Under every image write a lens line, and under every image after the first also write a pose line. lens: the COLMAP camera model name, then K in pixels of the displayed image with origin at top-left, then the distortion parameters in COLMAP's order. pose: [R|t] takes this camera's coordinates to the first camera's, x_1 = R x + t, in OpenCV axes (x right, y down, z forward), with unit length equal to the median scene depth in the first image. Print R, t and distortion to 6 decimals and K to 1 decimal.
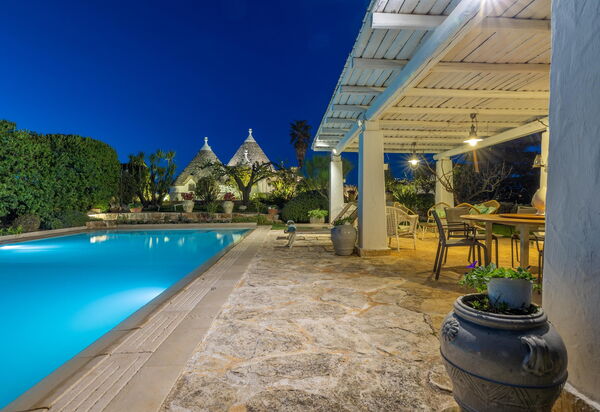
lens RADIAL K [[337.3, 0, 300.0], [0, 337.3, 206.0], [0, 0, 1]] dist [-0.000363, 0.000144]
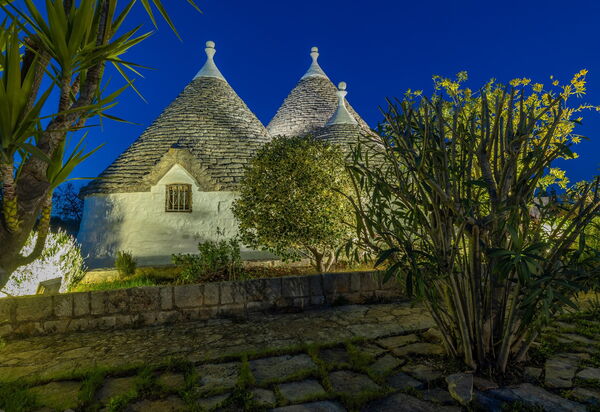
lens RADIAL K [[337.3, 0, 300.0], [0, 337.3, 206.0], [0, 0, 1]] dist [-0.000363, 0.000144]
pose [[0.981203, -0.016782, 0.192247, -0.486351], [0.025063, 0.998856, -0.040724, -0.063395], [-0.191343, 0.044776, 0.980501, 1.273266]]
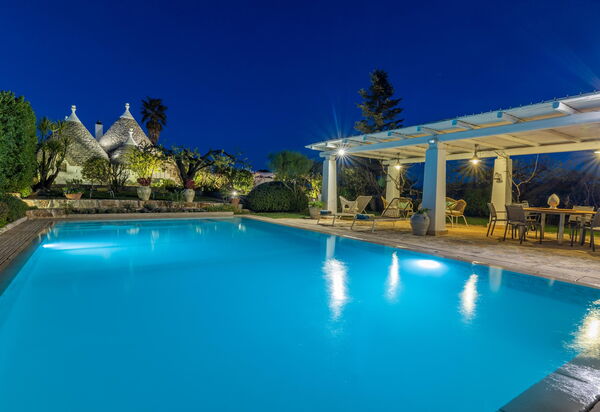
lens RADIAL K [[337.3, 0, 300.0], [0, 337.3, 206.0], [0, 0, 1]] dist [-0.000363, 0.000144]
pose [[0.851675, 0.008372, 0.524003, -0.447542], [-0.027024, 0.999244, 0.027958, -0.001302], [-0.523373, -0.037972, 0.851257, 0.030279]]
